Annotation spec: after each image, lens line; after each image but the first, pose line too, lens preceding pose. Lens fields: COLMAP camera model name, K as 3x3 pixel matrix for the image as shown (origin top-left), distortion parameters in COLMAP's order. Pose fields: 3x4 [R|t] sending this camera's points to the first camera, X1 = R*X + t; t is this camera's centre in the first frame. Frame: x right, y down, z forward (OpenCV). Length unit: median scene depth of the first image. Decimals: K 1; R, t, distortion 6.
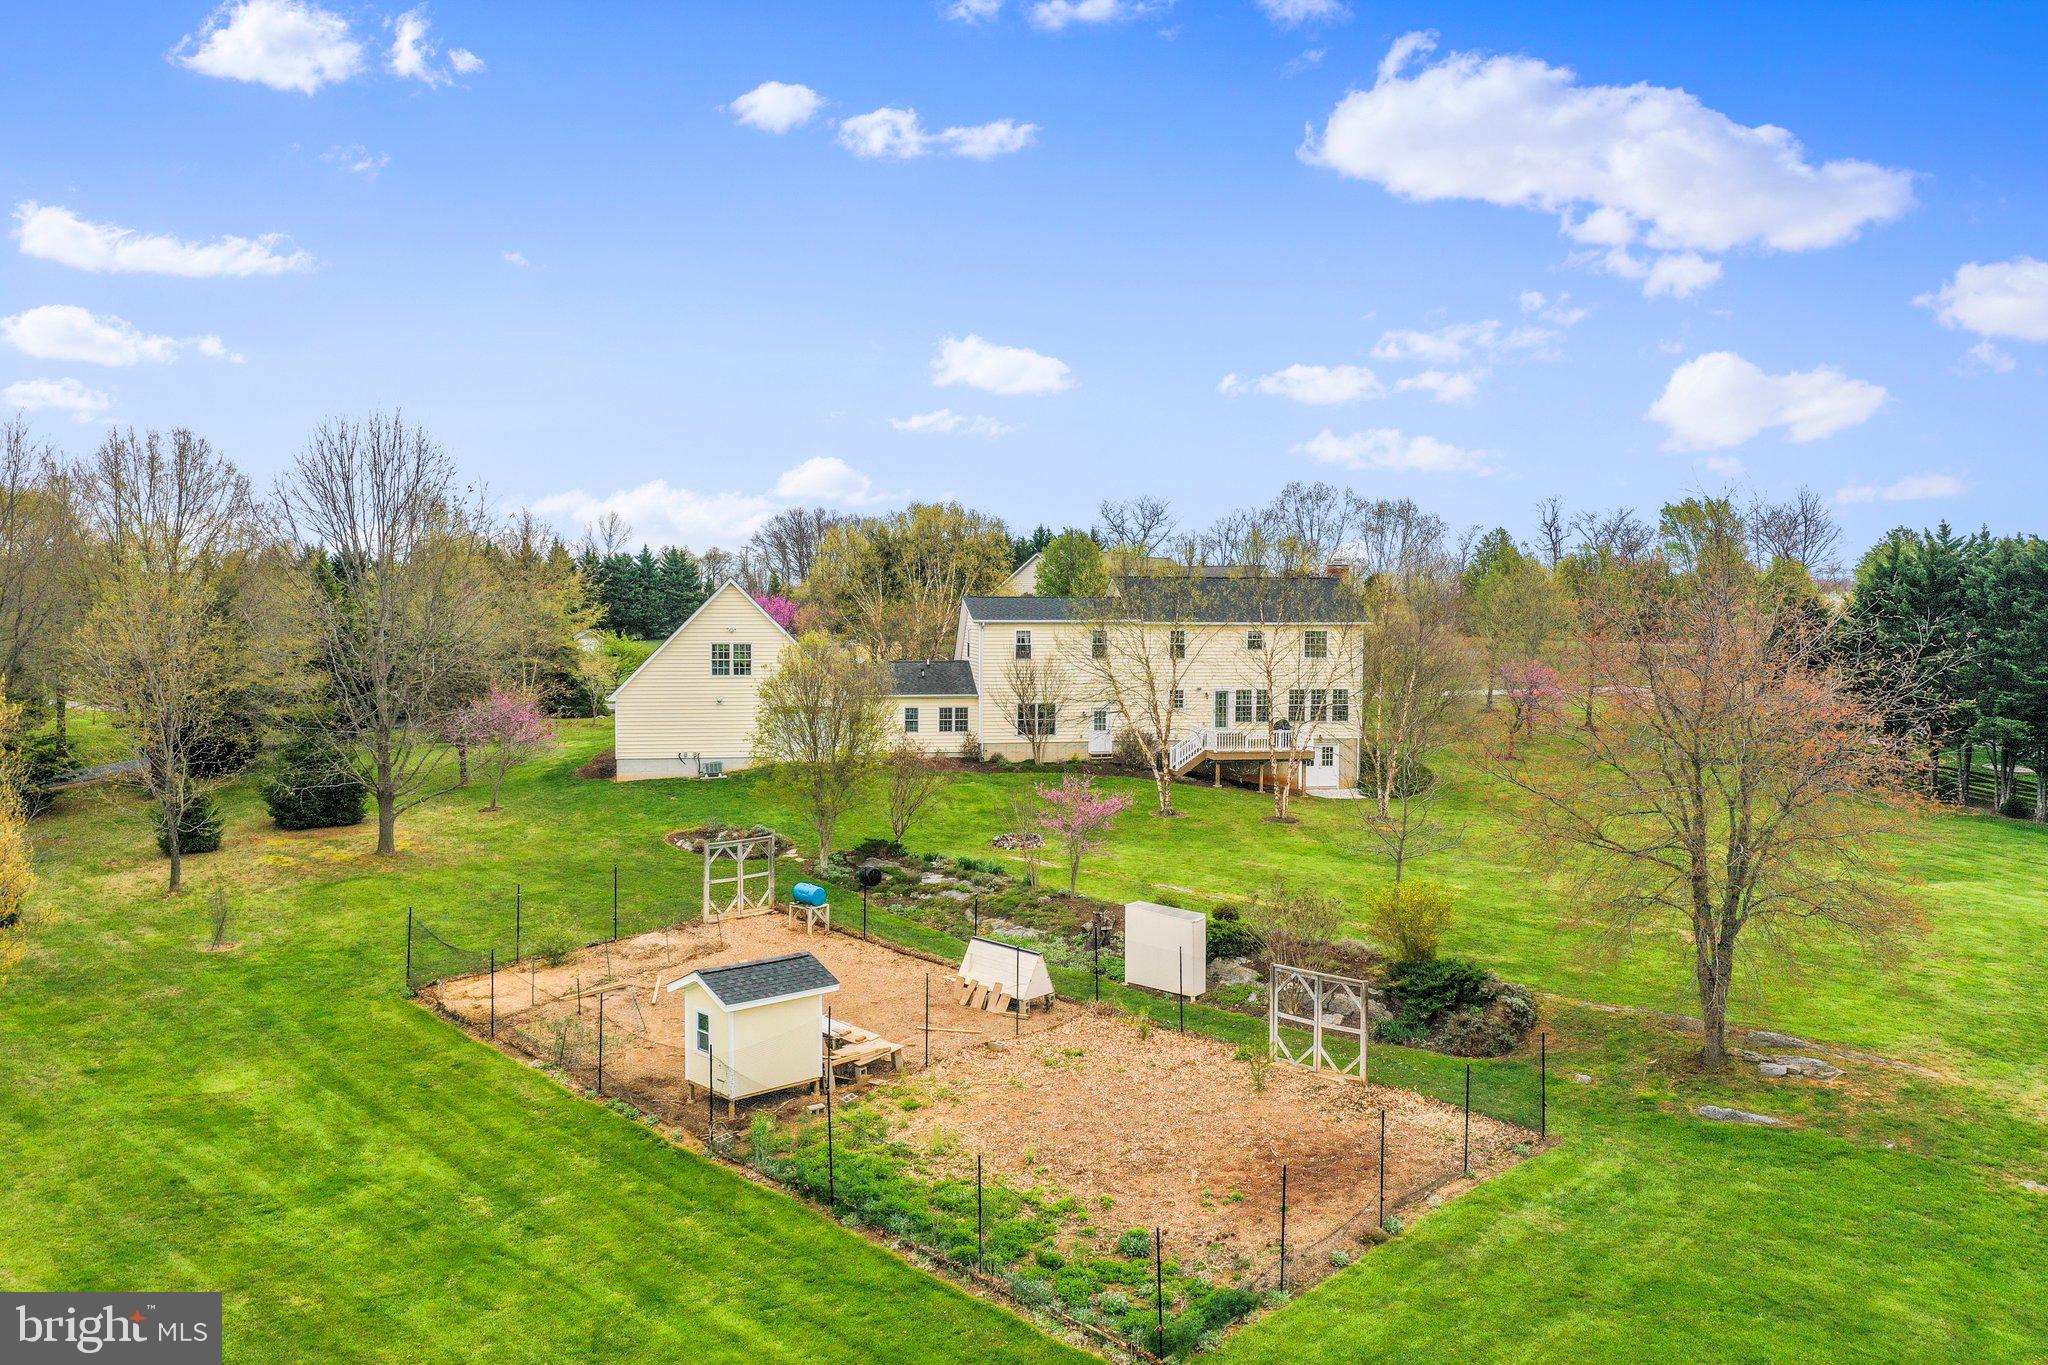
lens RADIAL K [[1624.9, 0, 1024.0], [0, 1624.9, 682.5], [0, 0, 1]] dist [-0.003583, -0.001847]
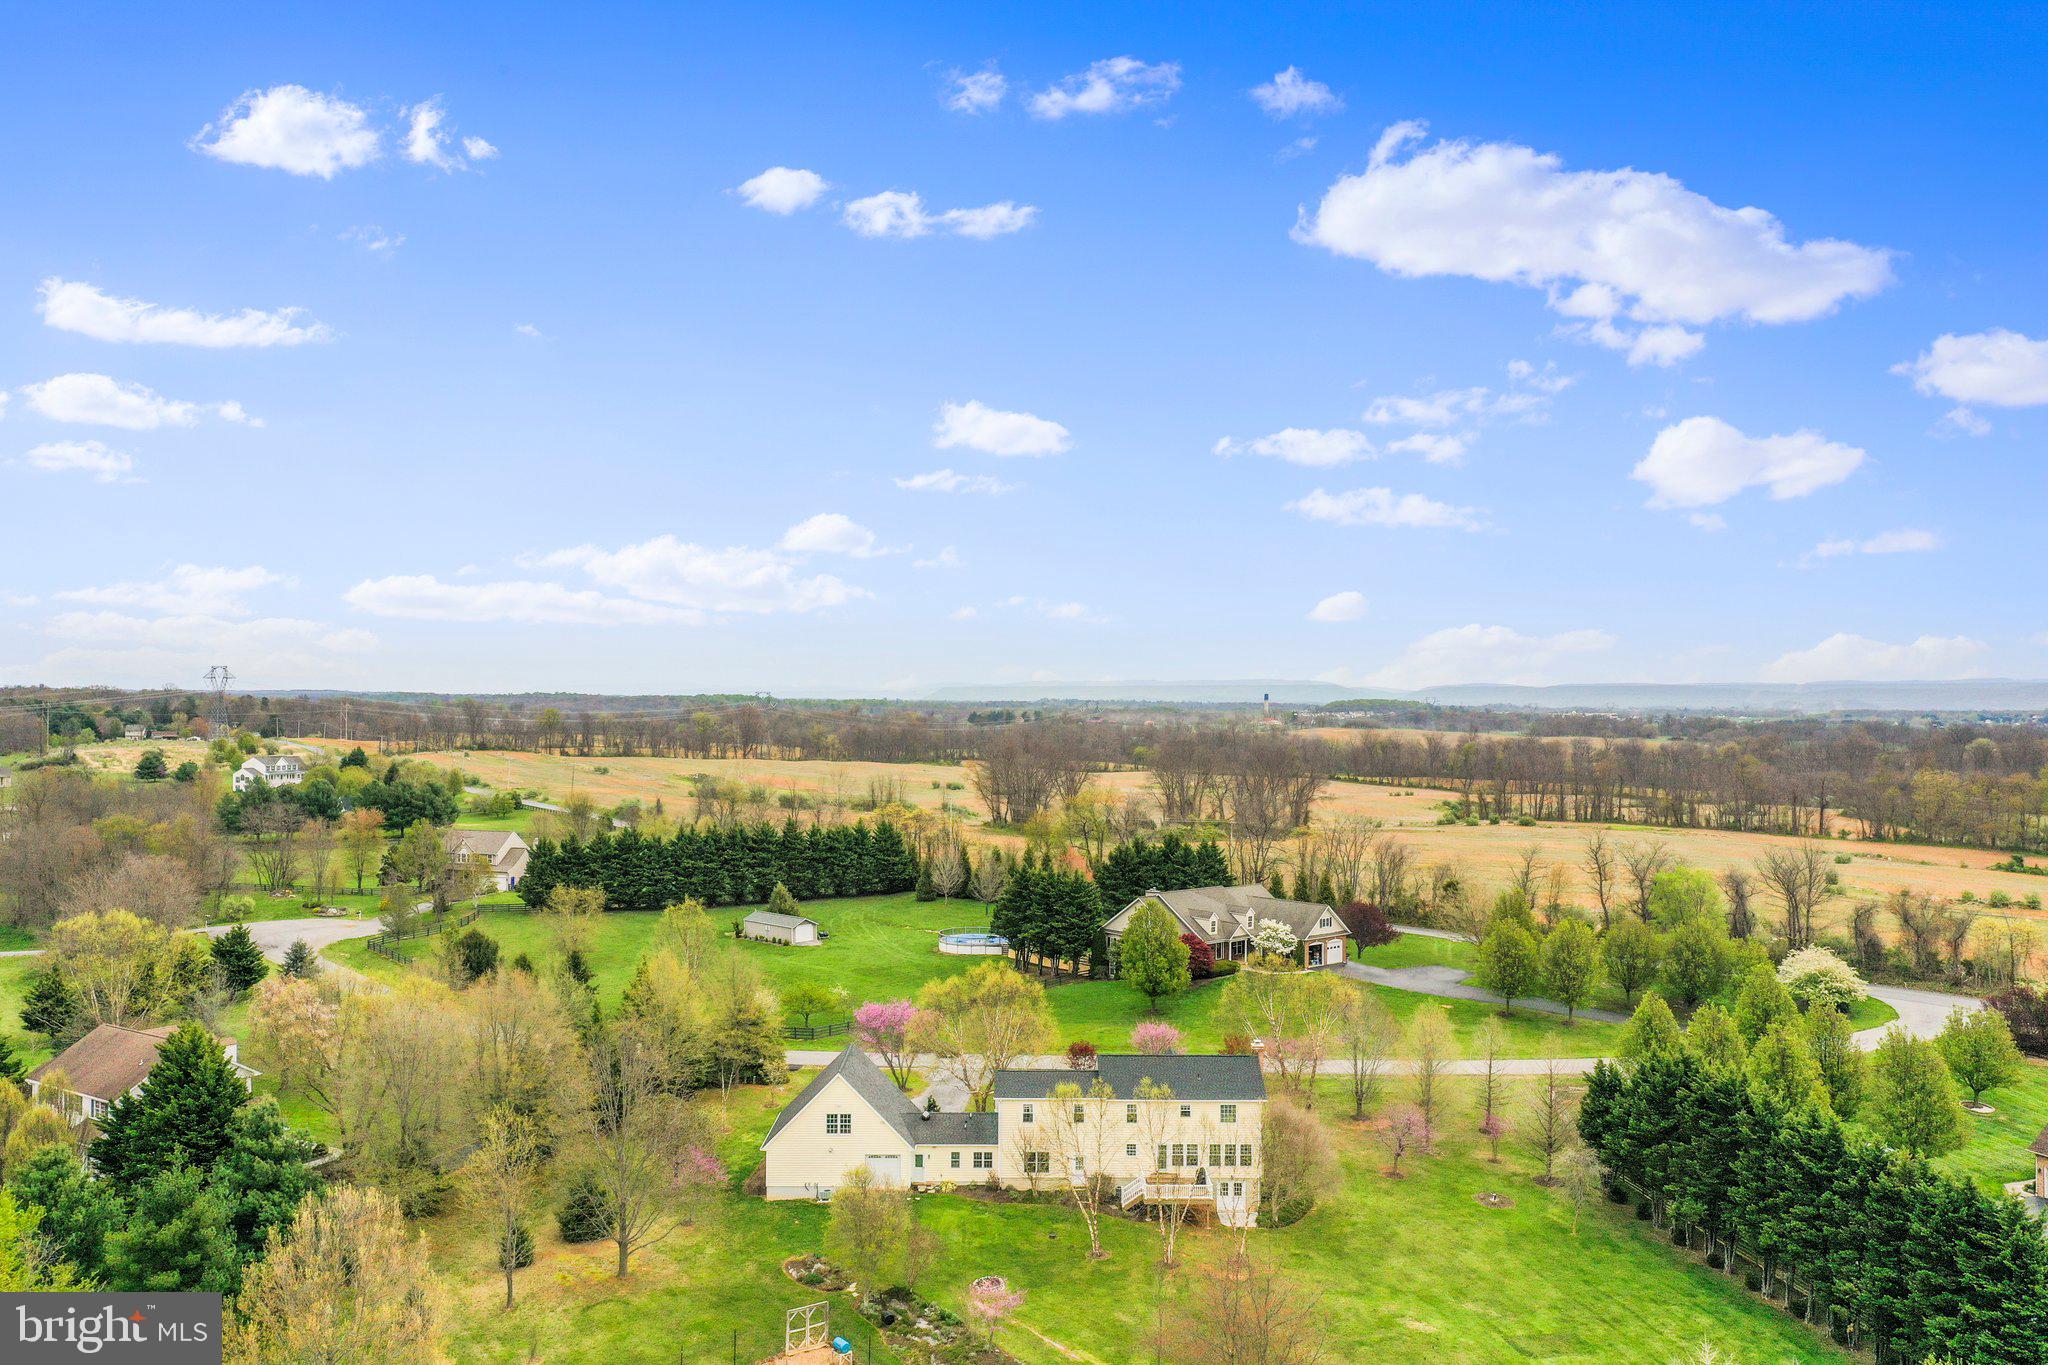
lens RADIAL K [[1624.9, 0, 1024.0], [0, 1624.9, 682.5], [0, 0, 1]] dist [-0.003583, -0.001847]
pose [[0.986704, 0.001979, -0.162518, 0.246138], [-0.010902, 0.998480, -0.054034, -0.349004], [0.162164, 0.055088, 0.985225, -0.534127]]
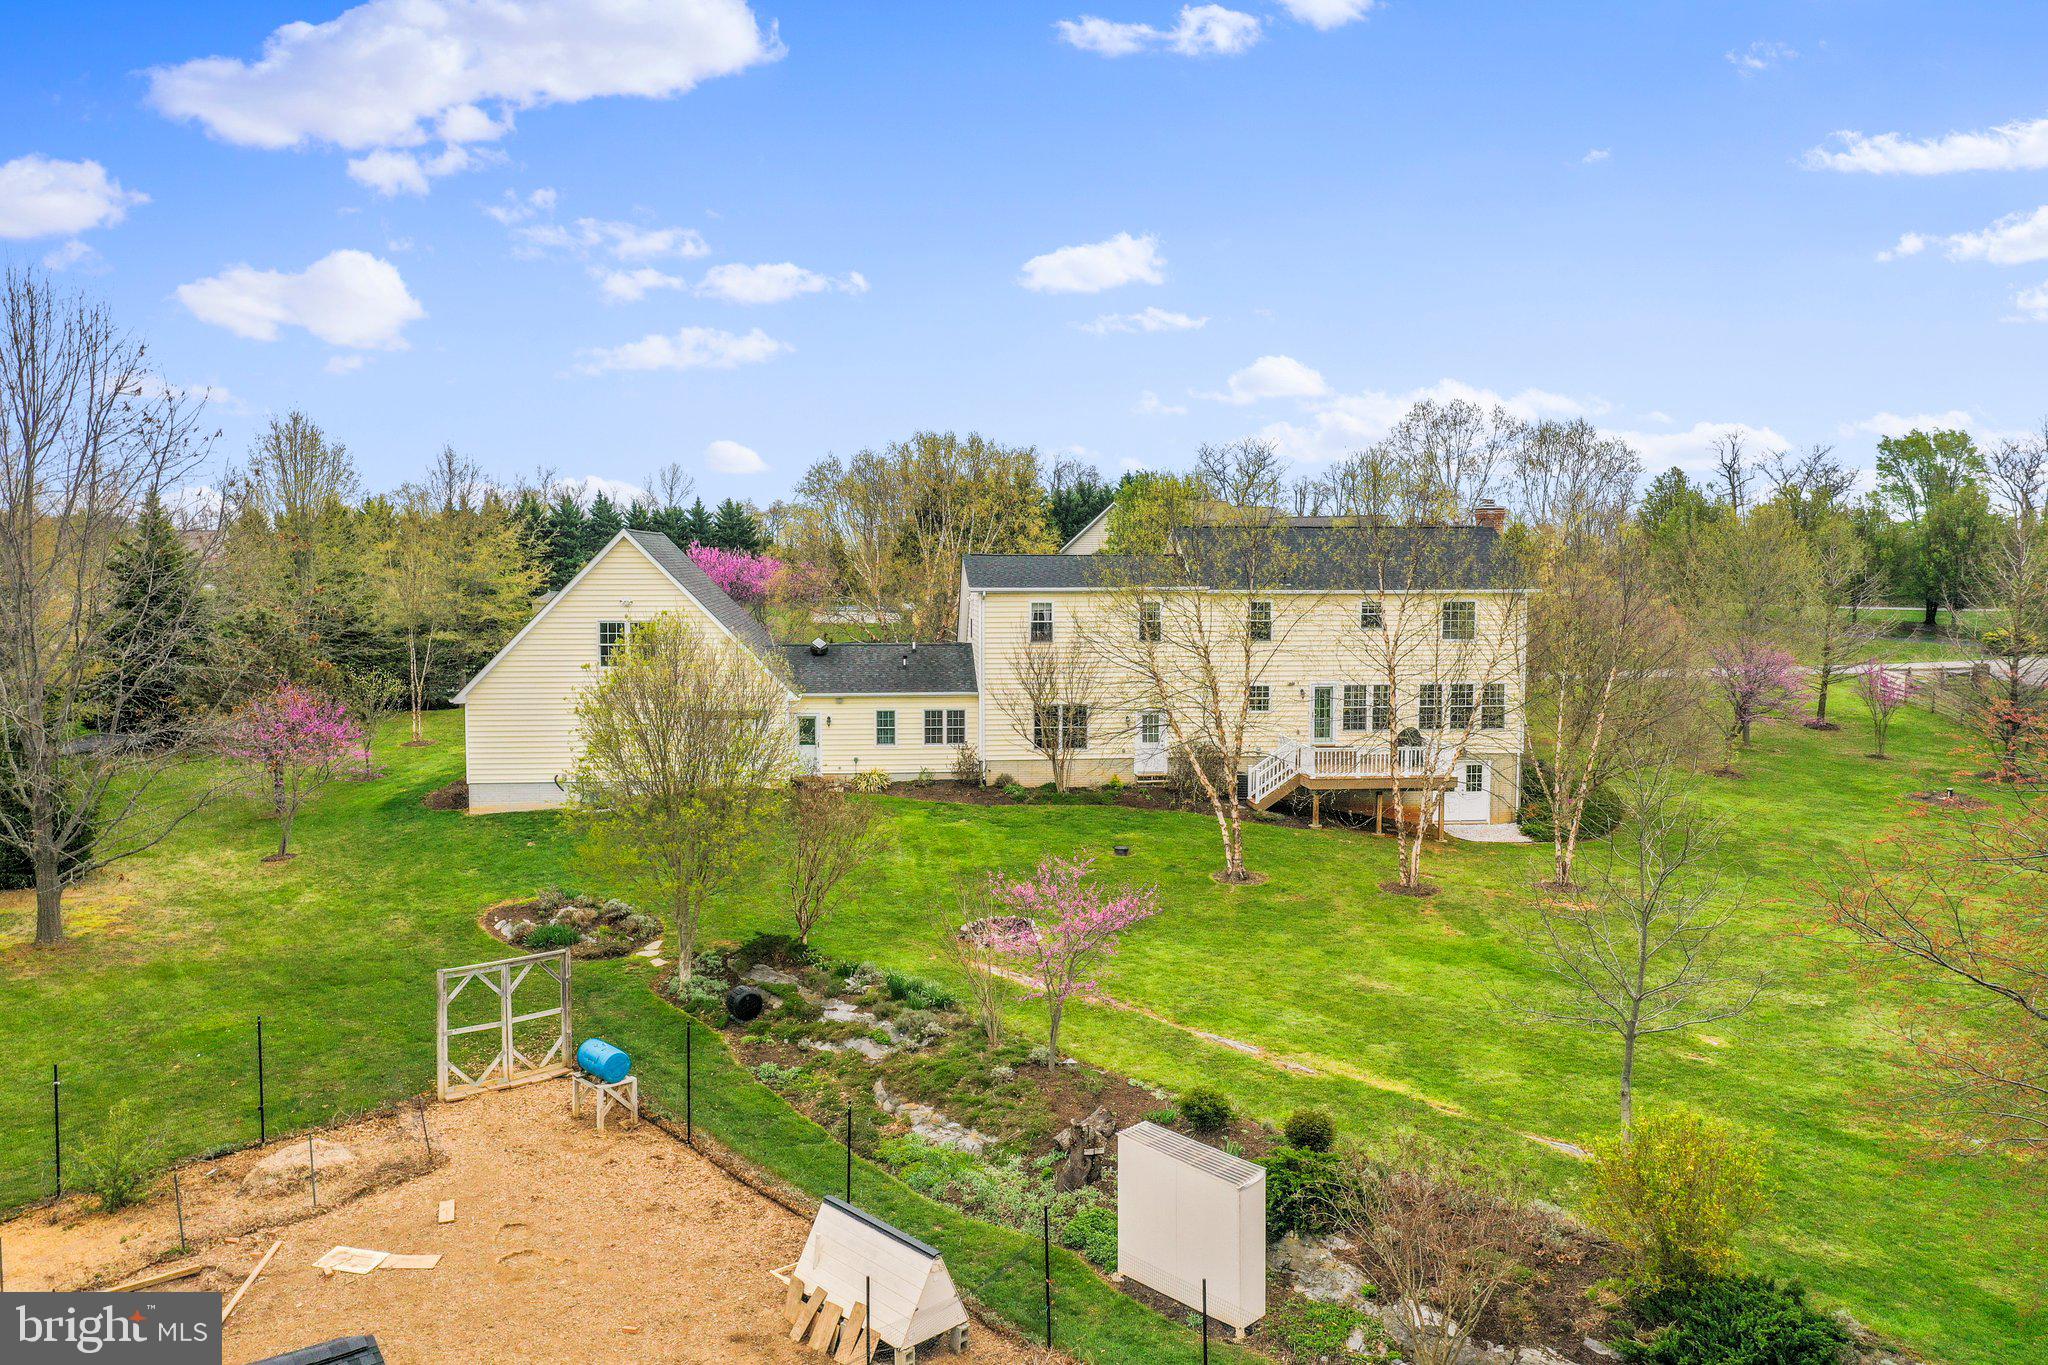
lens RADIAL K [[1624.9, 0, 1024.0], [0, 1624.9, 682.5], [0, 0, 1]] dist [-0.003583, -0.001847]
pose [[0.997394, 0.002038, -0.072118, 0.043762], [-0.000077, 0.999630, 0.027184, -0.016412], [0.072147, -0.027107, 0.997026, 0.292702]]
